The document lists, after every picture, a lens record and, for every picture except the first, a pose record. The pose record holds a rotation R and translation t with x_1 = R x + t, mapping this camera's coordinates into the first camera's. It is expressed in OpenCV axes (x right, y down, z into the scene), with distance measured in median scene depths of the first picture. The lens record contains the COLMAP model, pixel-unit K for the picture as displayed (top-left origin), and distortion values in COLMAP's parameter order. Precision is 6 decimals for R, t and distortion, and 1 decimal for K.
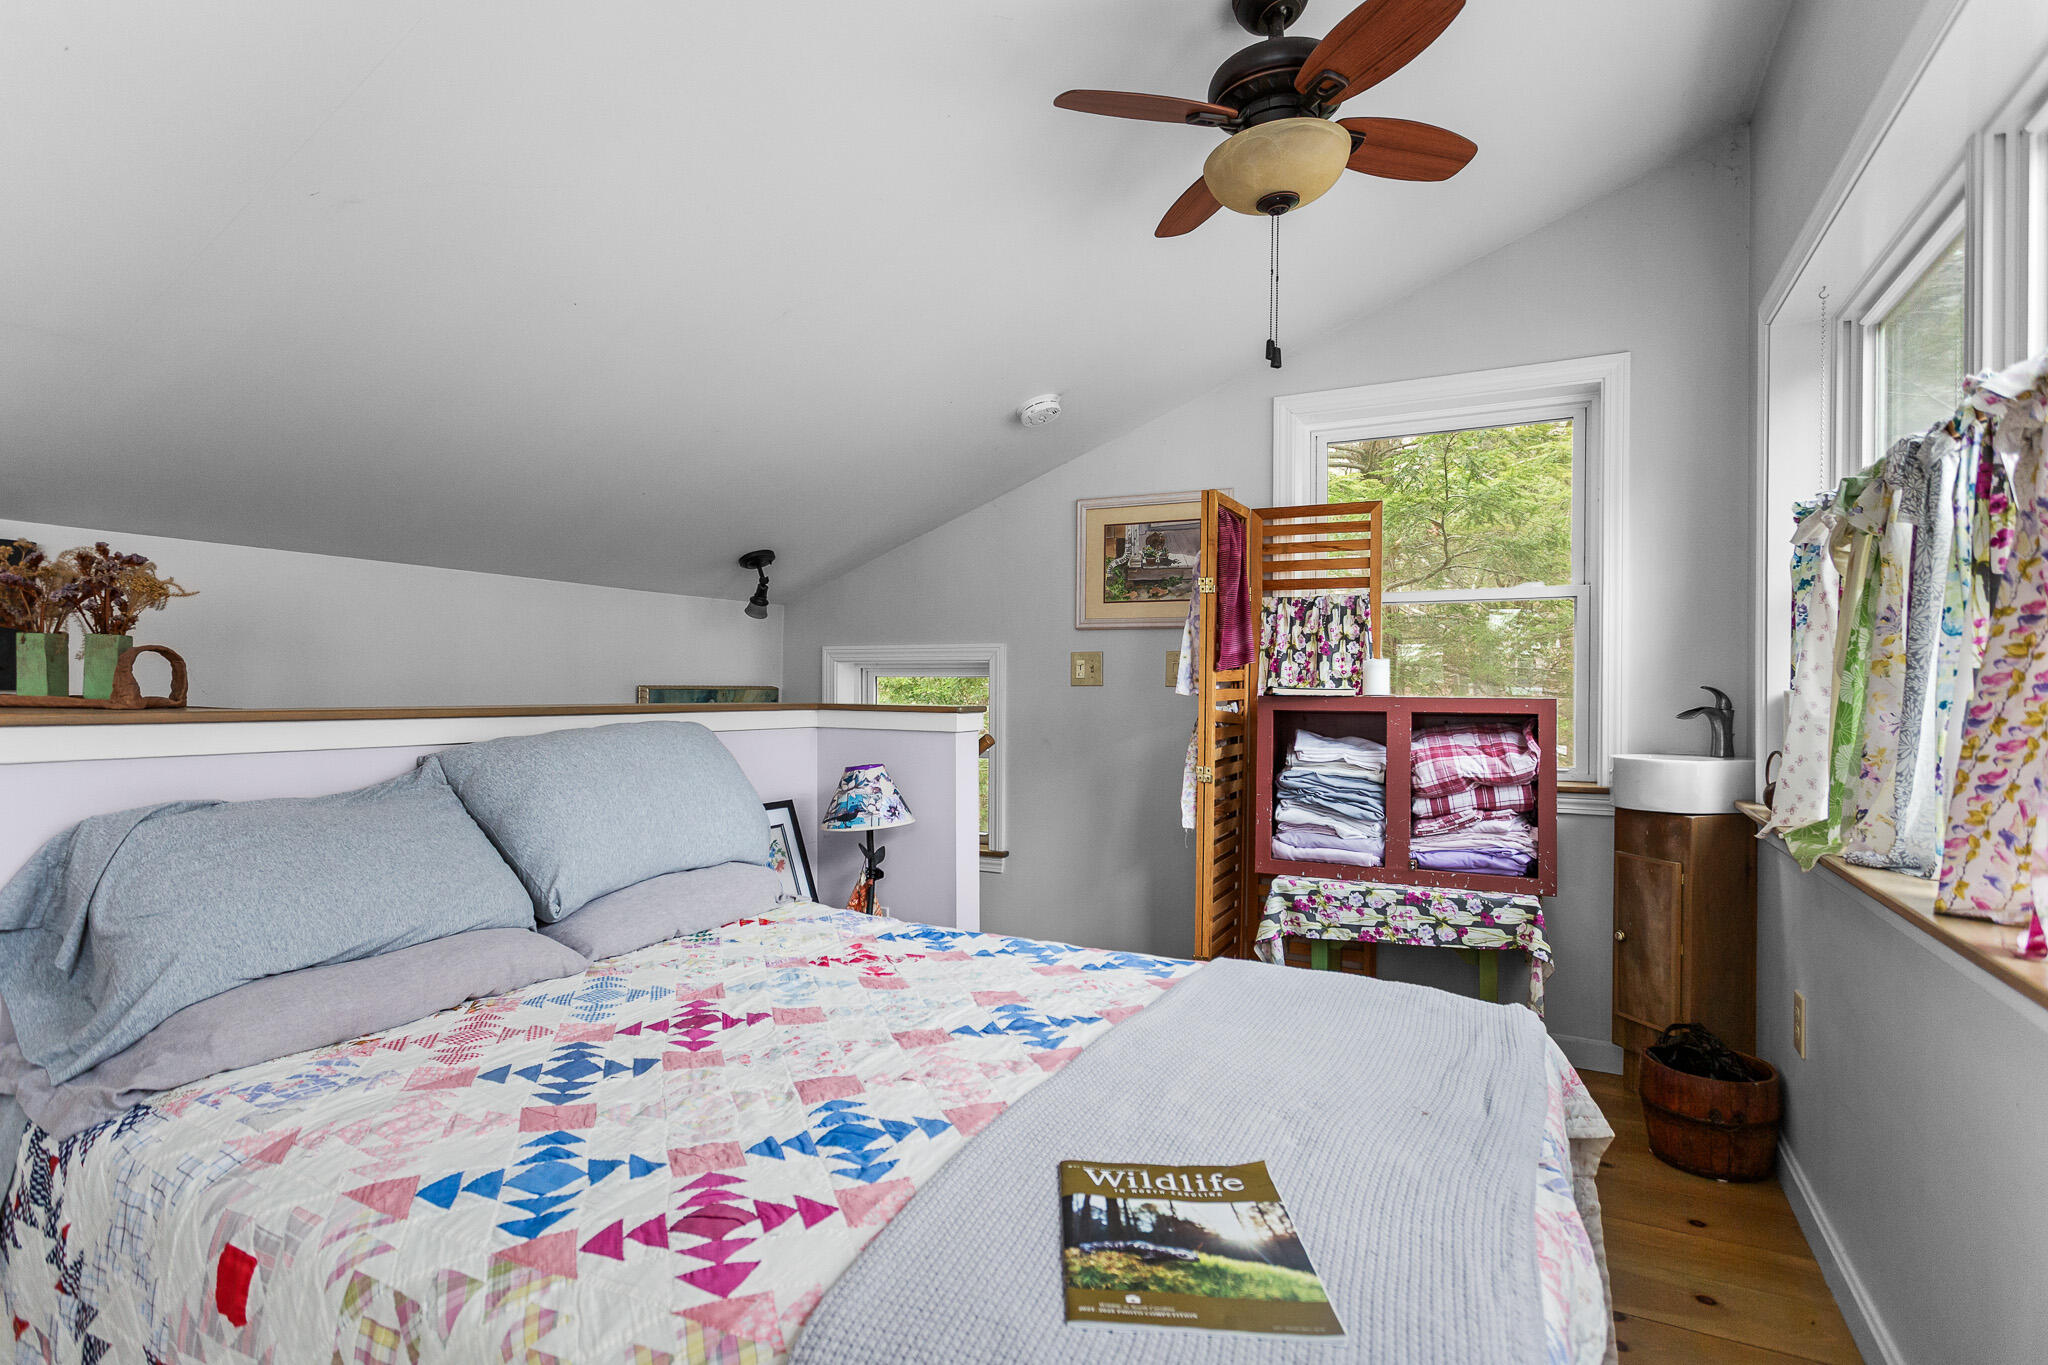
lens RADIAL K [[990.5, 0, 1014.0], [0, 990.5, 679.1], [0, 0, 1]] dist [0.001987, -0.000271]
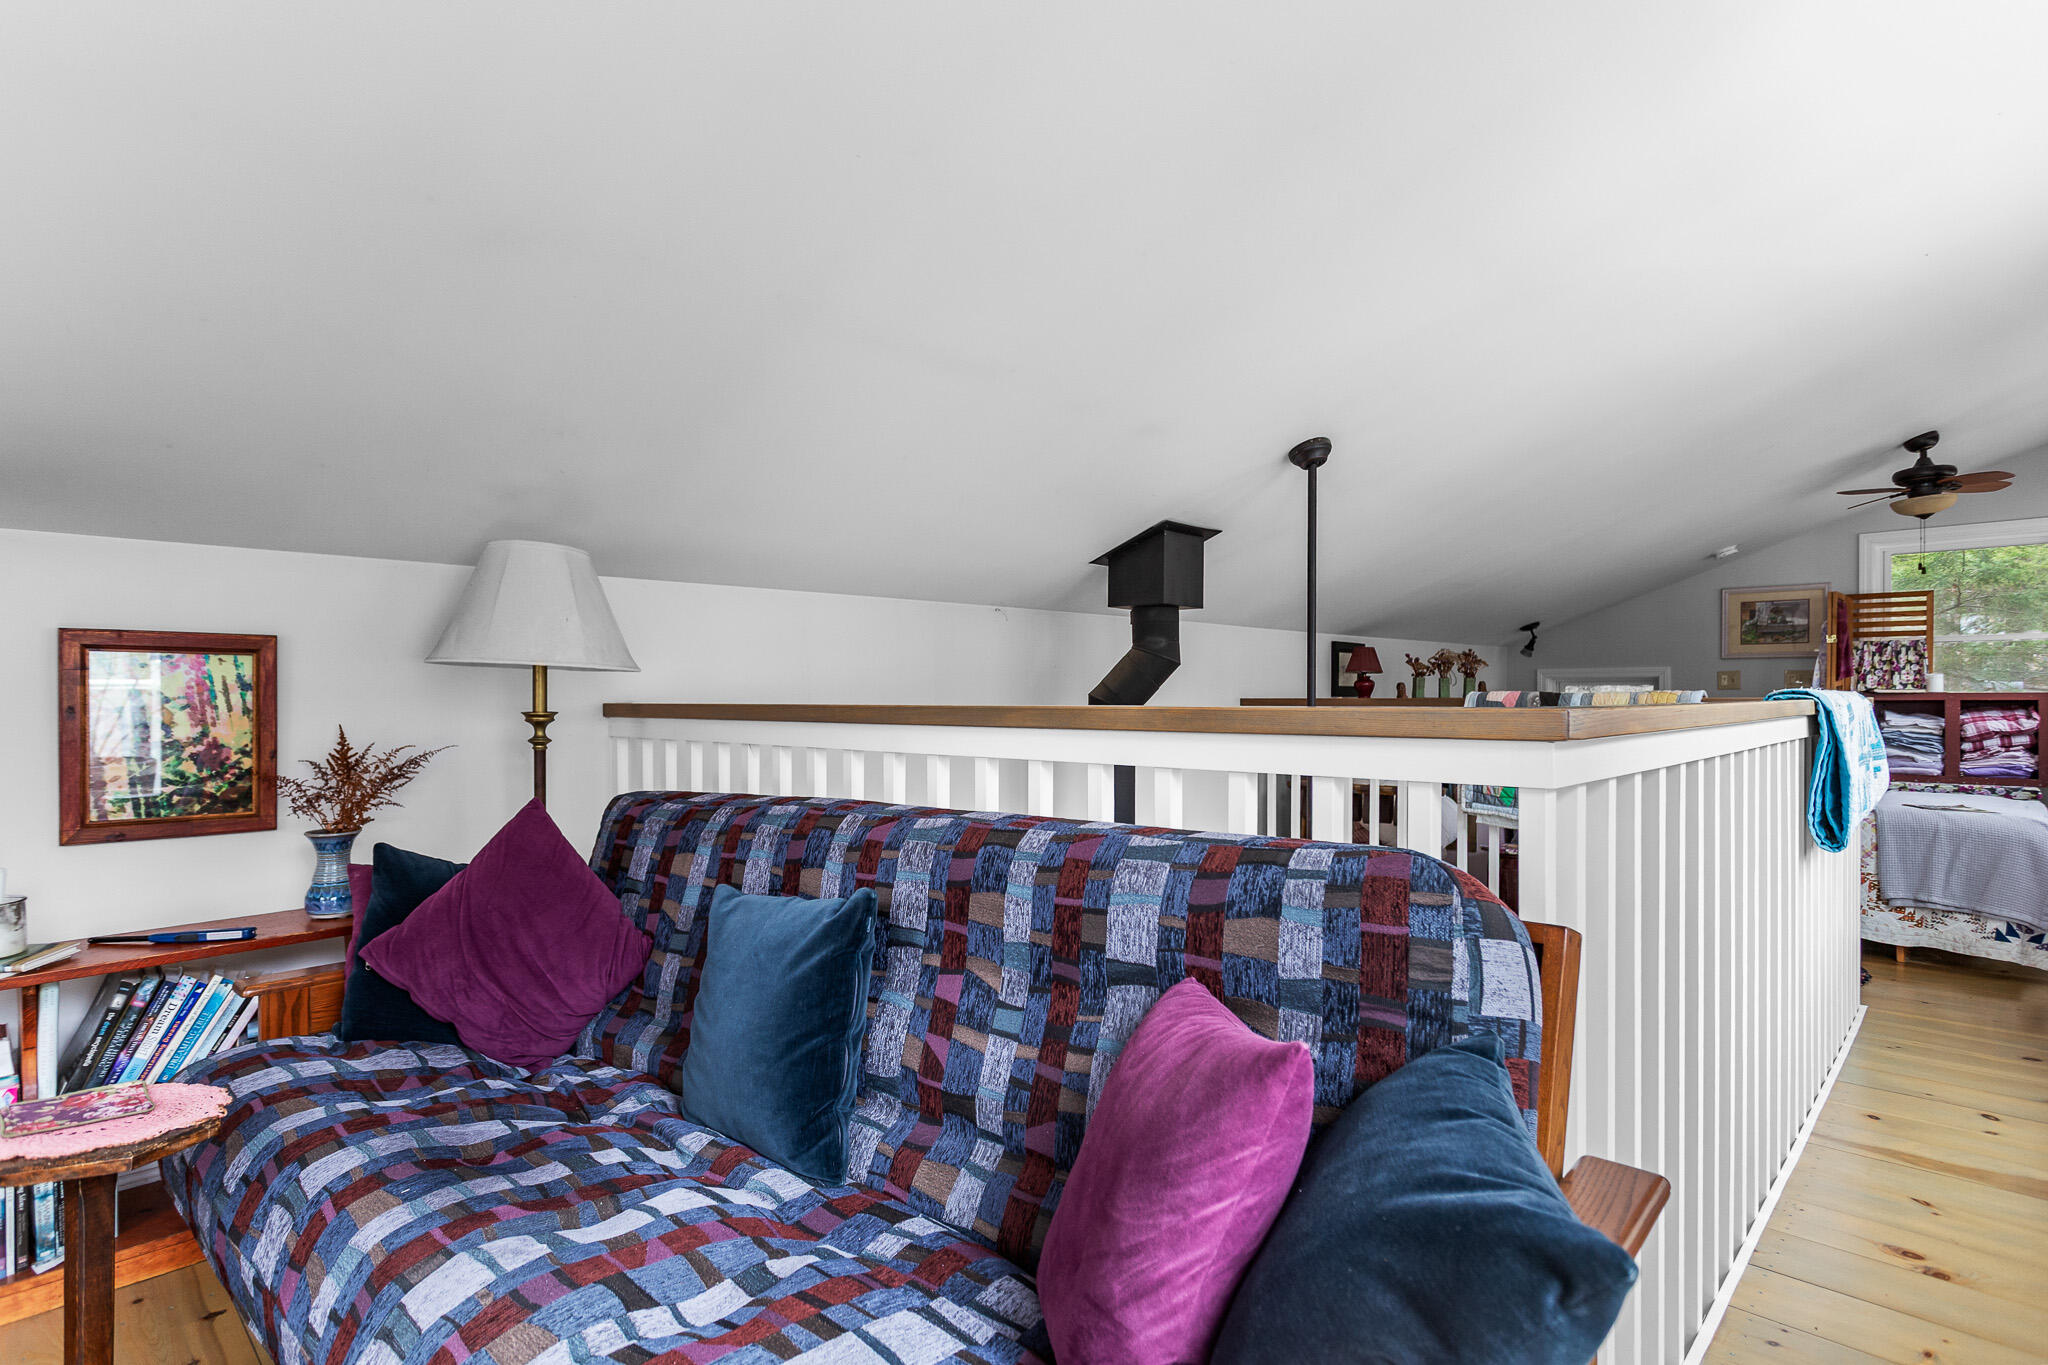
lens RADIAL K [[990.5, 0, 1037.1], [0, 990.5, 701.1], [0, 0, 1]] dist [0.001987, -0.000271]
pose [[0.956939, -0.010620, -0.290094, -0.733487], [0.014502, 0.999832, 0.011233, -0.013162], [0.289926, -0.014956, 0.956932, -1.338595]]
